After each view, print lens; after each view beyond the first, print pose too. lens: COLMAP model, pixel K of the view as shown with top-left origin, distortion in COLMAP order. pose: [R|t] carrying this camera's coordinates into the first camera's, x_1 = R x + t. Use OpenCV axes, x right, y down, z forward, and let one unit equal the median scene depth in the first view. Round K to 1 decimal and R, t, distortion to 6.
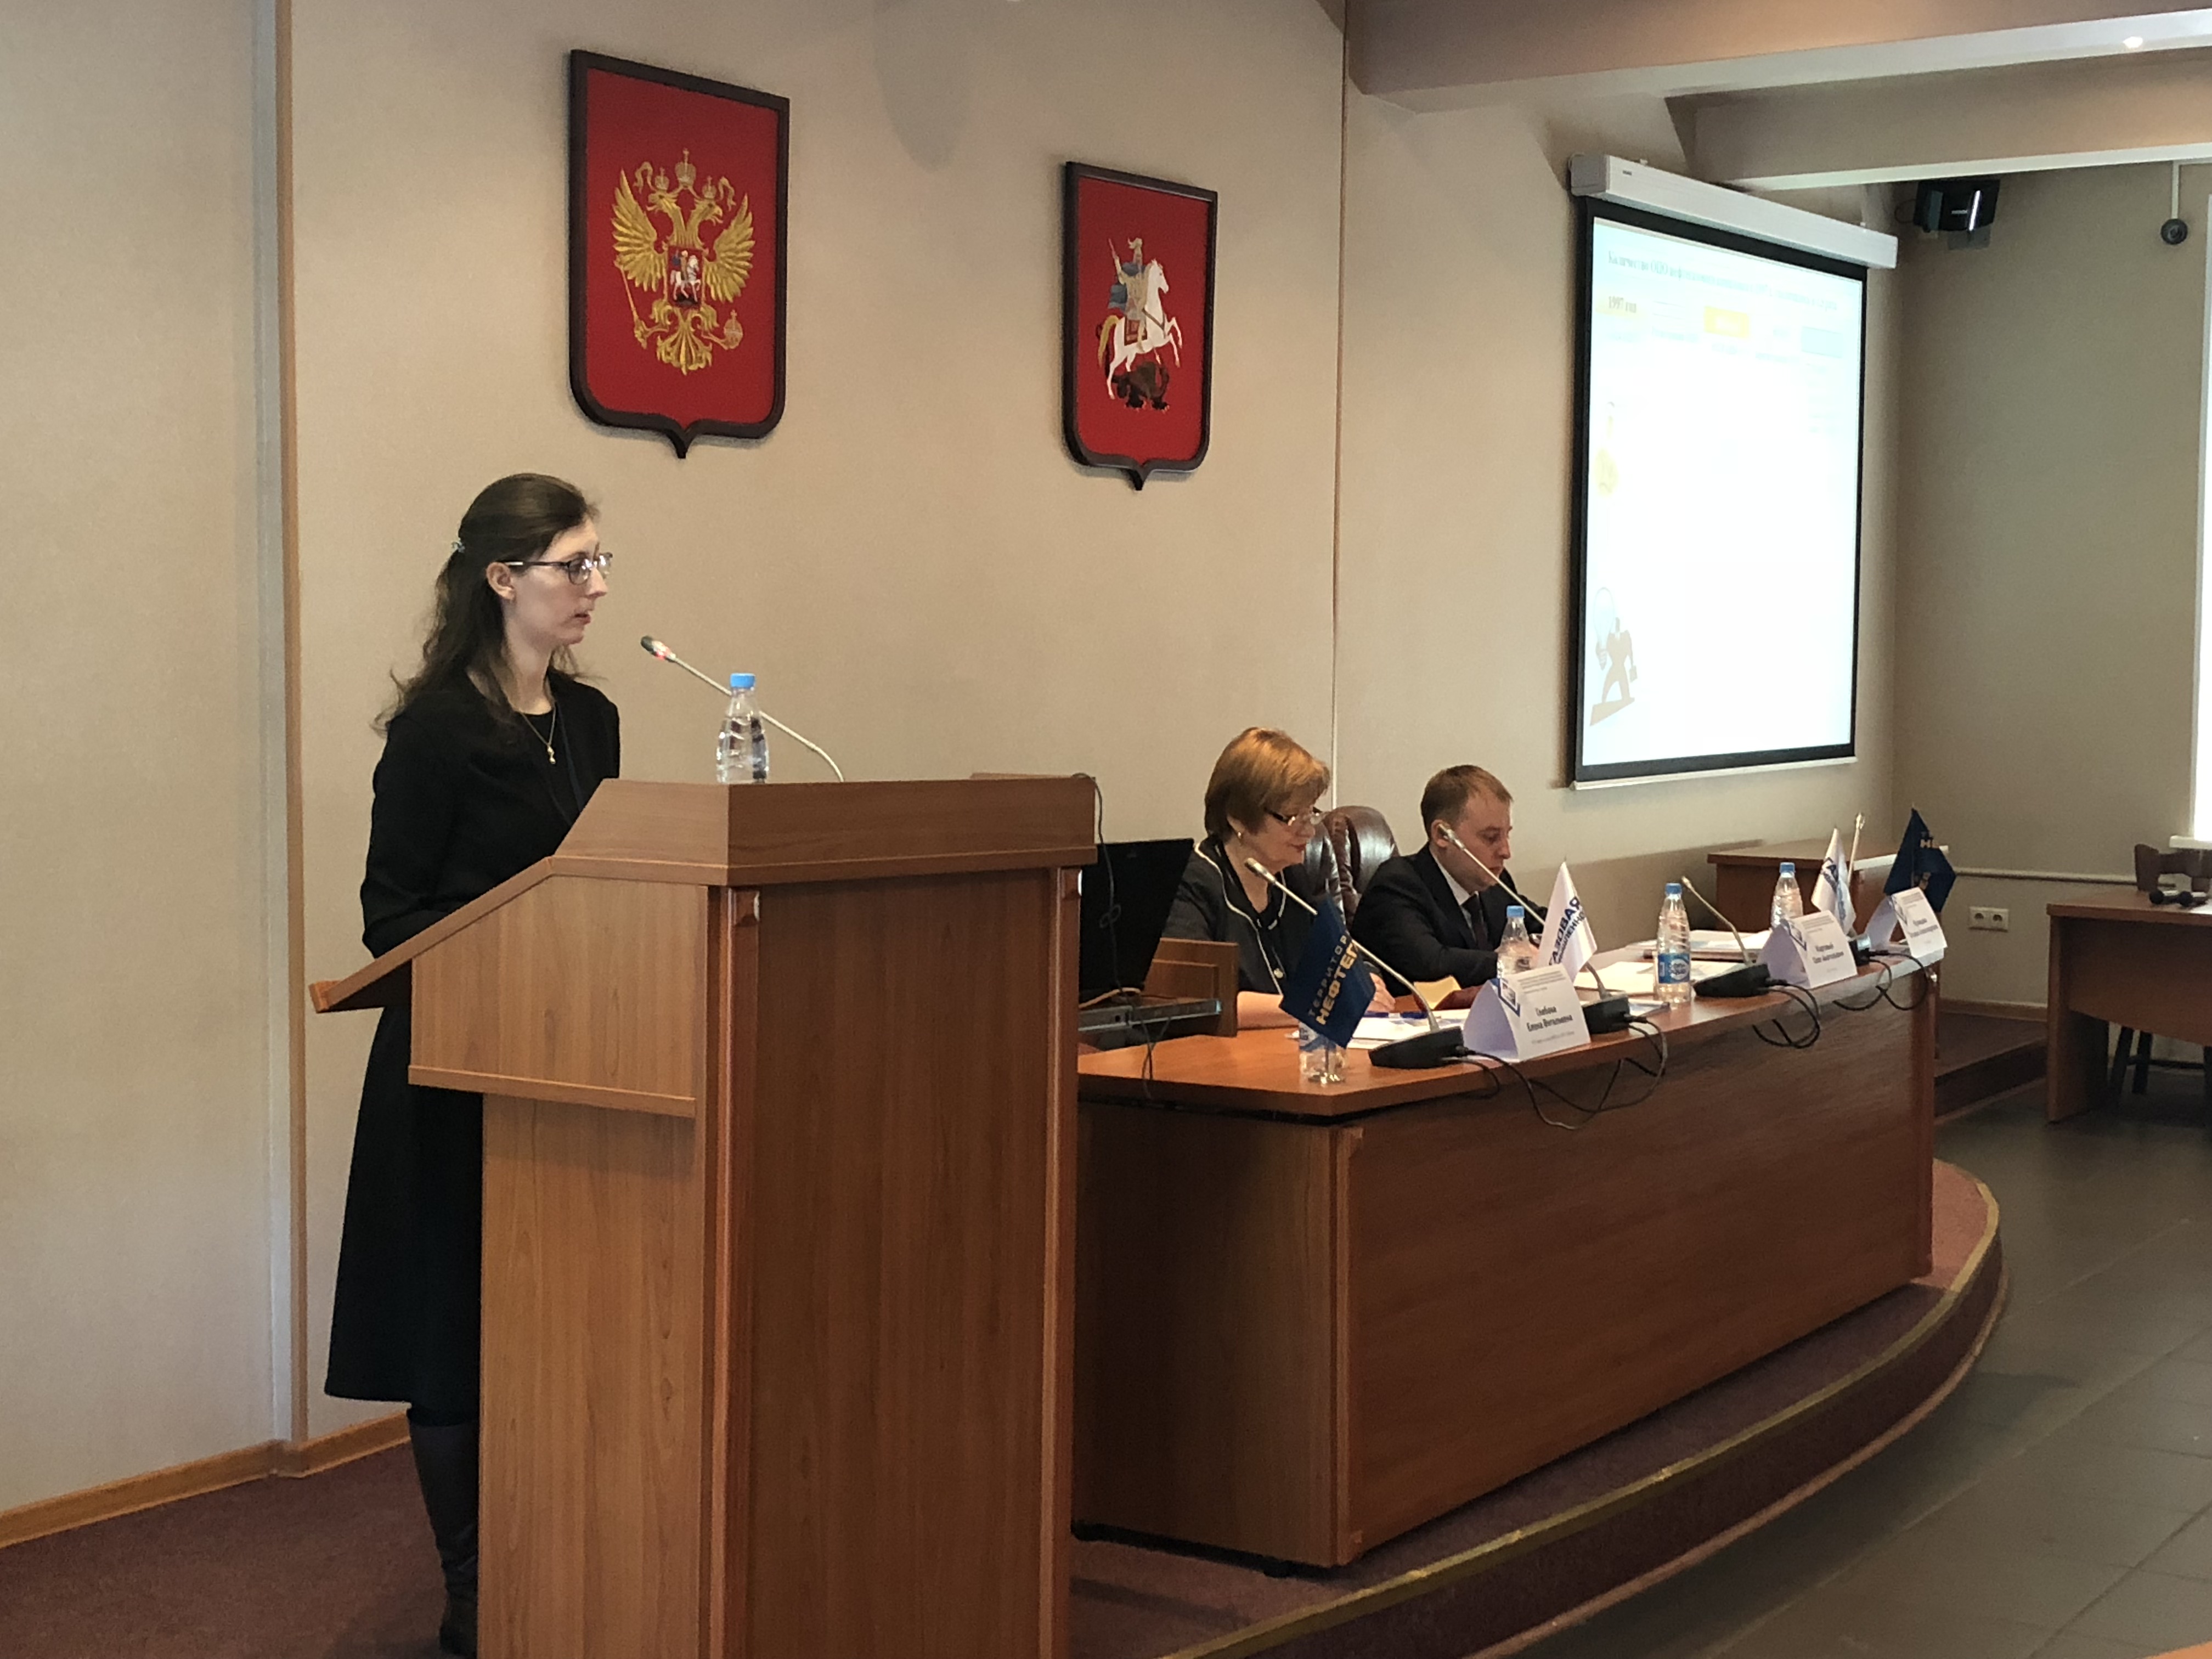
lens RADIAL K [[3135.7, 0, 1121.6], [0, 3135.7, 838.9], [0, 0, 1]] dist [0.153537, -0.025619]
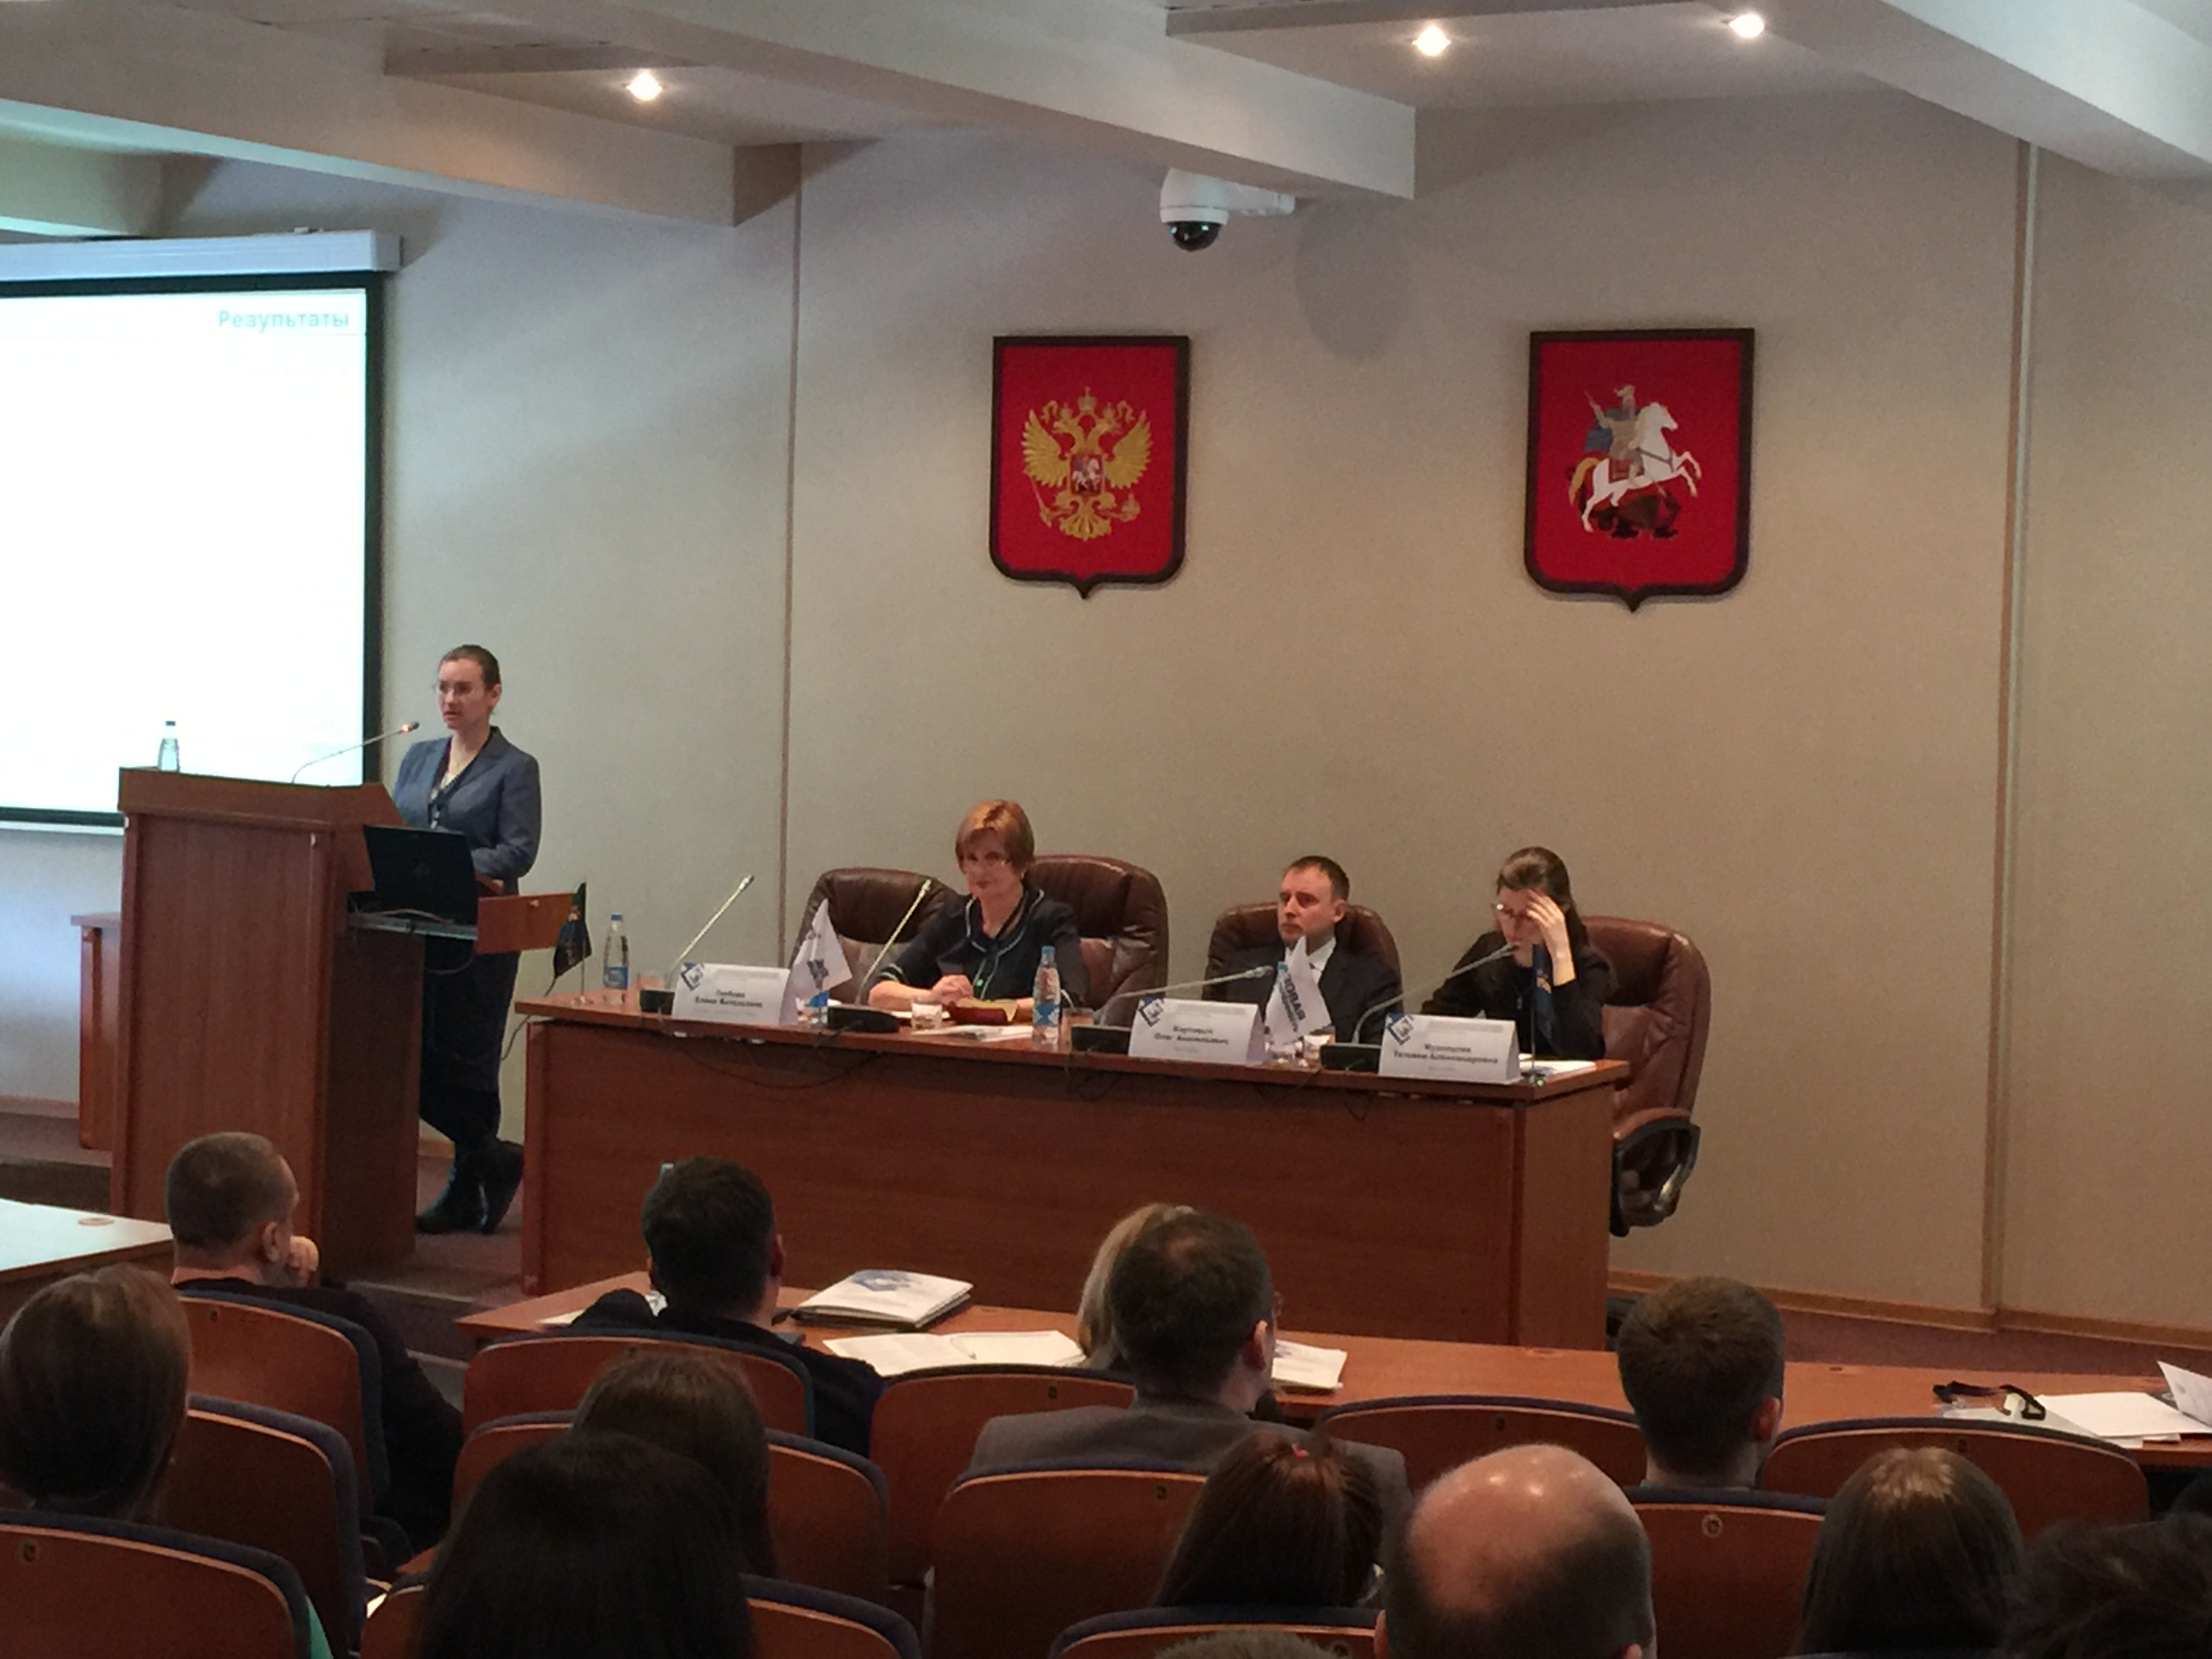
lens RADIAL K [[3819.3, 0, 1284.1], [0, 3819.3, 829.9], [0, 0, 1]] dist [0.039764, -0.034656]
pose [[0.127469, 0.052938, -0.990429, 1.588148], [-0.094579, 0.994673, 0.040993, -0.096040], [0.987323, 0.088448, 0.131797, 0.867339]]
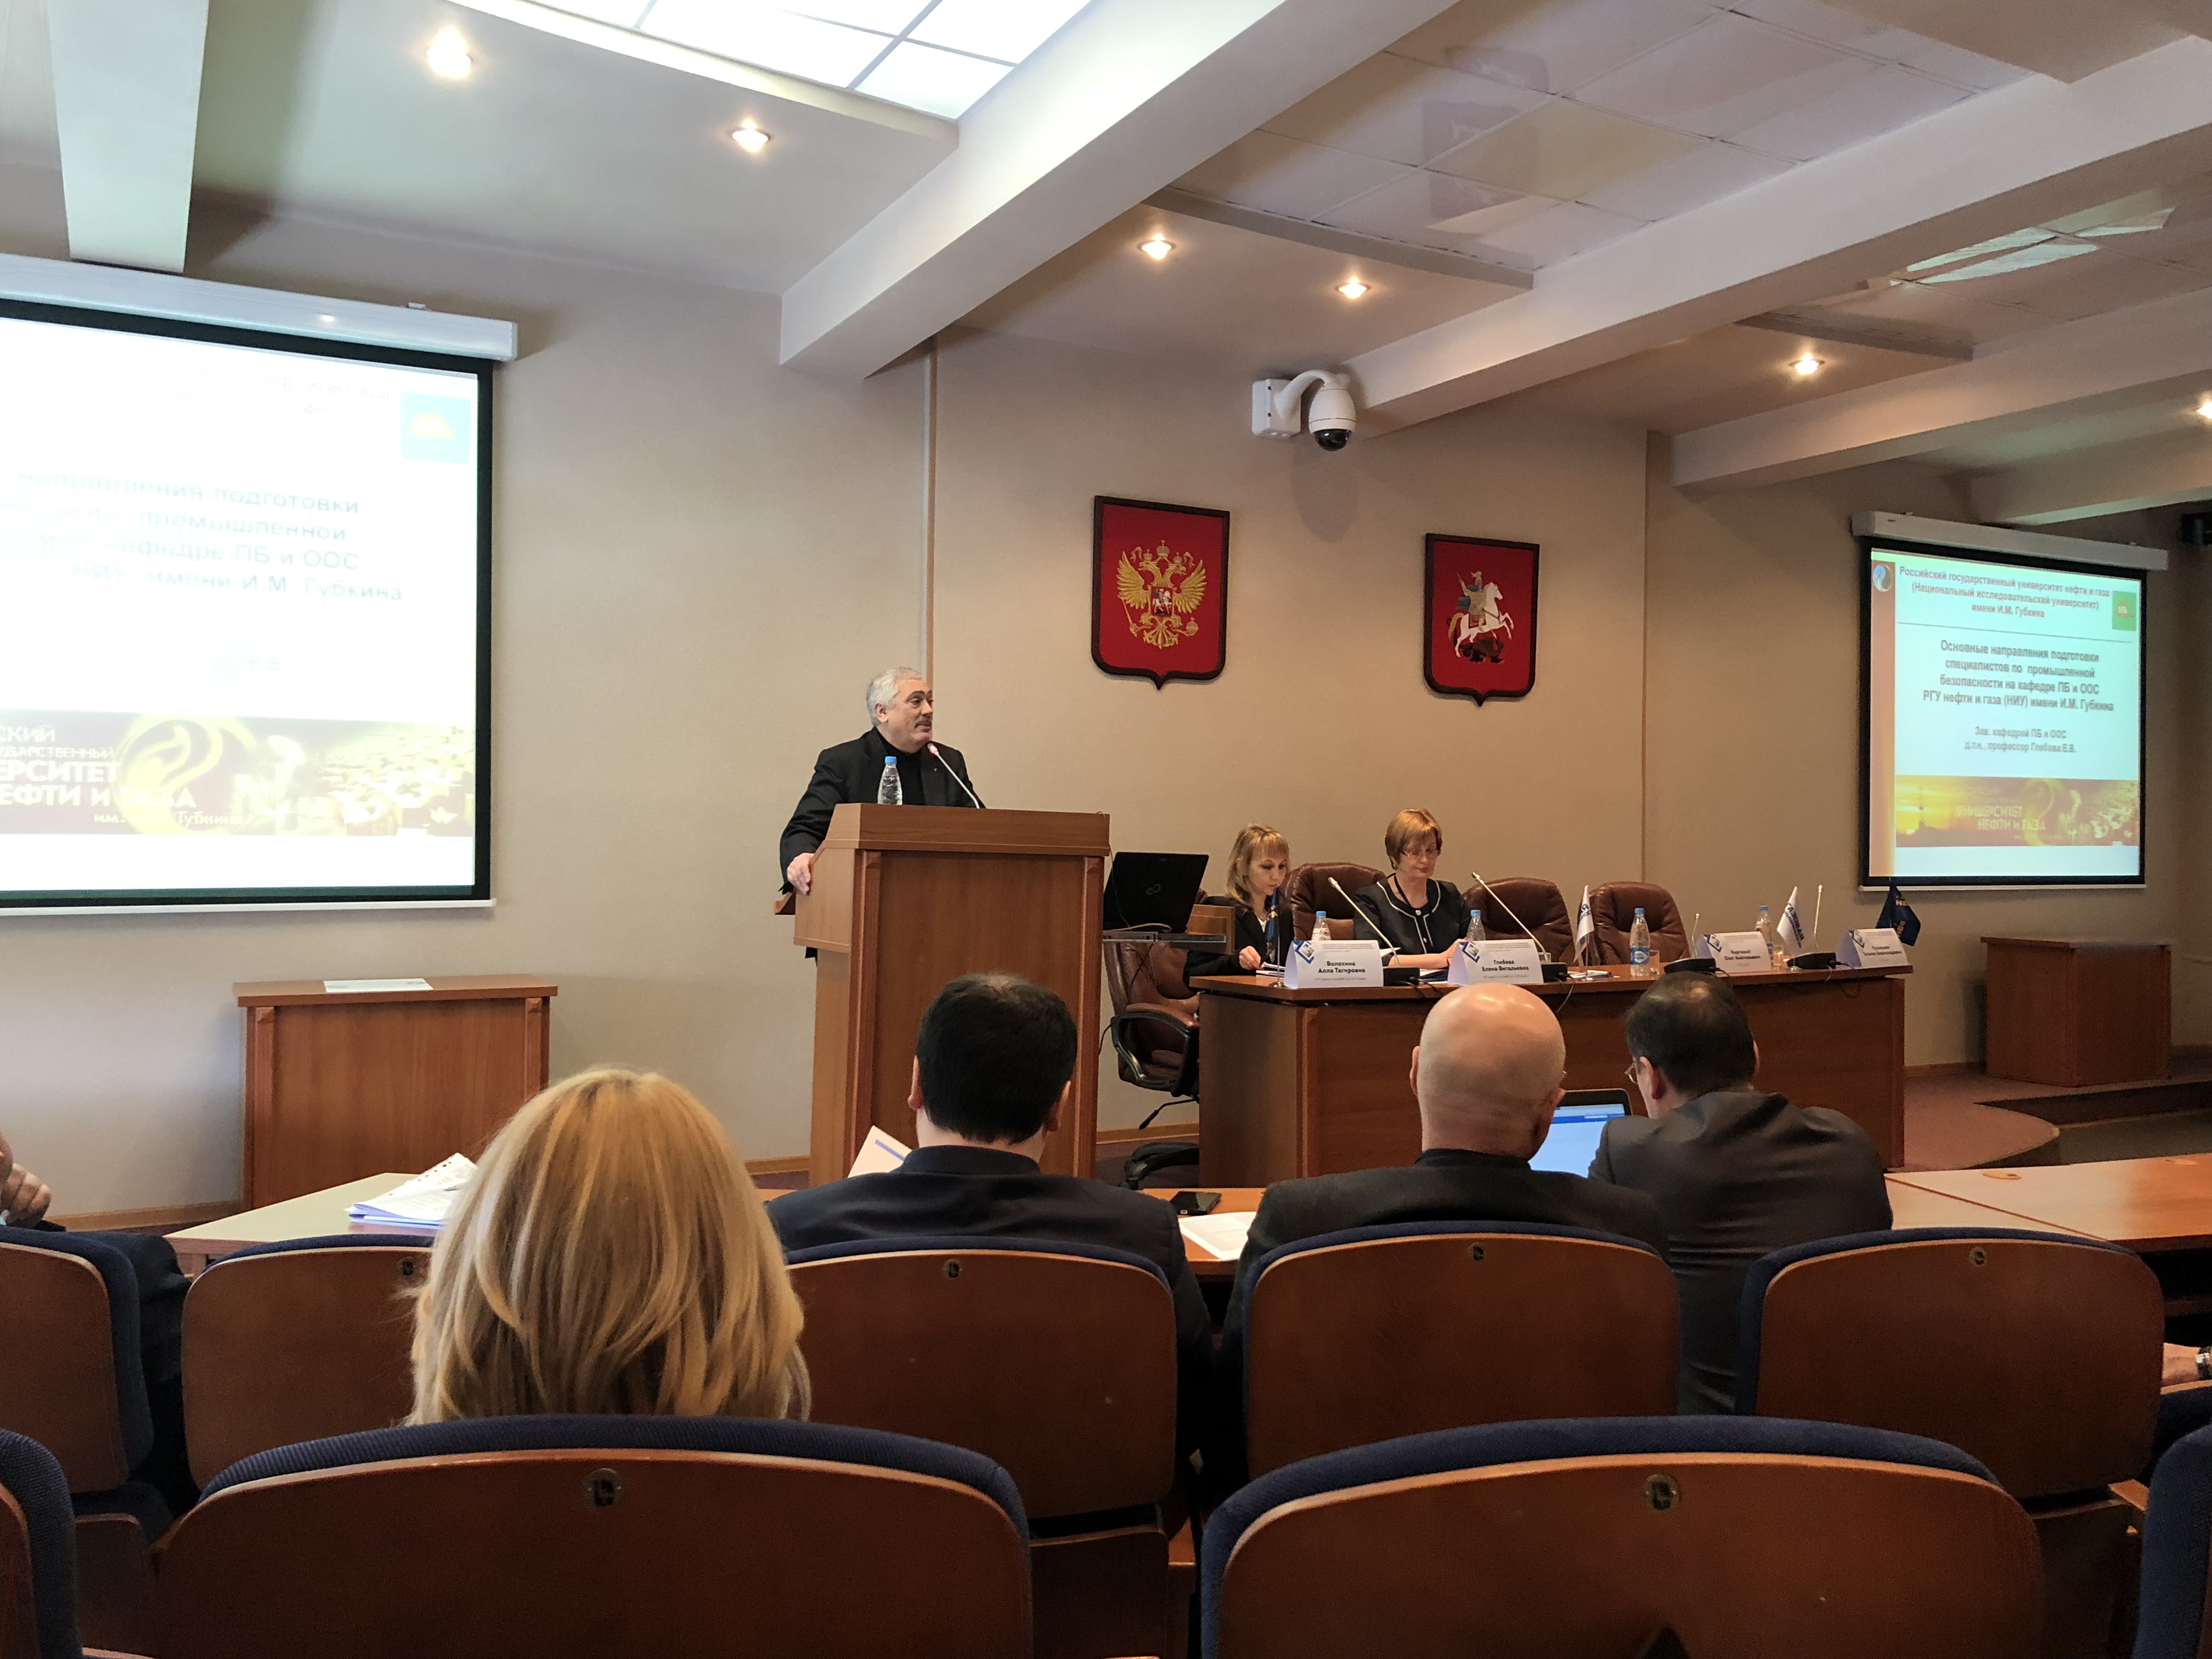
lens RADIAL K [[1816.1, 0, 1106.0], [0, 1816.1, 829.5], [0, 0, 1]] dist [0.088172, -0.146045]
pose [[0.887984, 0.000687, -0.459874, 0.364399], [-0.035845, 0.997060, -0.067724, 0.048229], [0.458476, 0.076622, 0.885398, -0.038979]]
